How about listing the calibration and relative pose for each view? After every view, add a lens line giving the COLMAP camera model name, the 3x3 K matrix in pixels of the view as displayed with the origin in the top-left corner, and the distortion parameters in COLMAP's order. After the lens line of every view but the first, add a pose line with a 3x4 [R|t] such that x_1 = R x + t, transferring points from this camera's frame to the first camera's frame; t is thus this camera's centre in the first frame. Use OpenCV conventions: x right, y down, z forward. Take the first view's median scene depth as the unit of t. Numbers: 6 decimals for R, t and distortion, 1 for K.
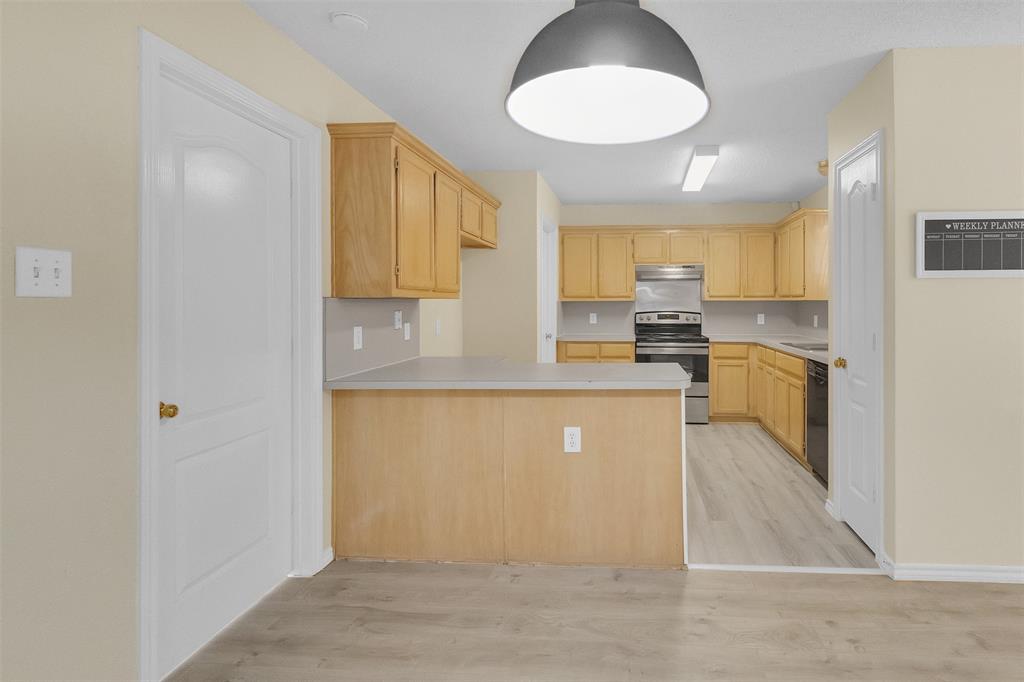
lens RADIAL K [[479.3, 0, 573.0], [0, 479.3, 301.9], [0, 0, 1]] dist [0.000176, 0.000023]
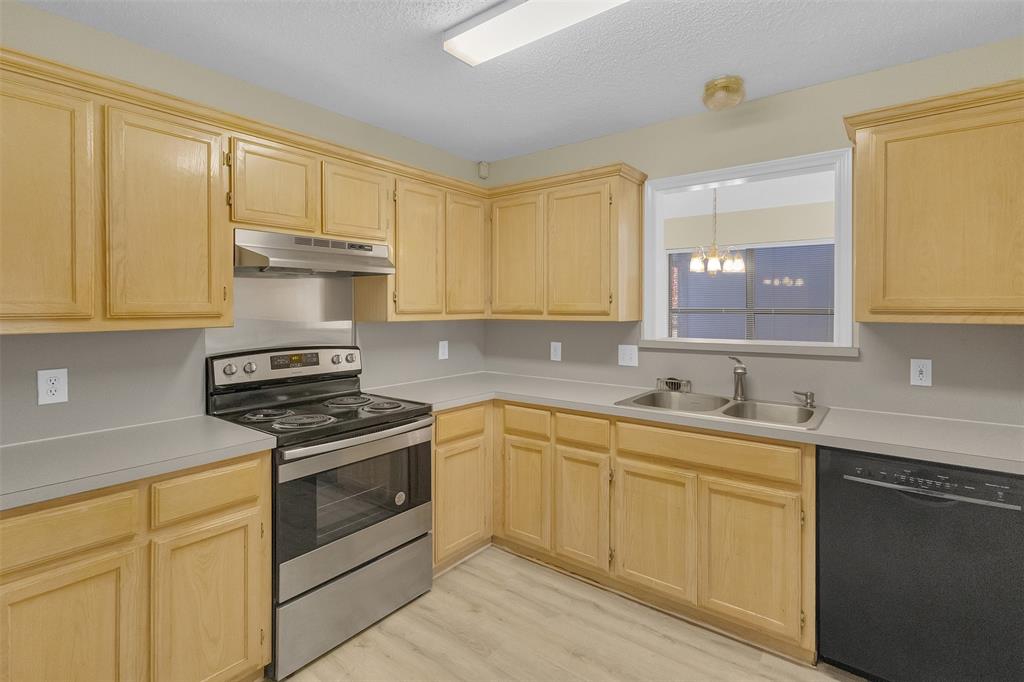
lens RADIAL K [[493.7, 0, 502.2], [0, 493.7, 310.8], [0, 0, 1]] dist [0.002323, 0.000640]
pose [[0.532720, -0.007258, 0.846261, -0.083399], [0.000318, 0.999965, 0.008375, -0.018703], [-0.846292, -0.004192, 0.532703, 0.687197]]
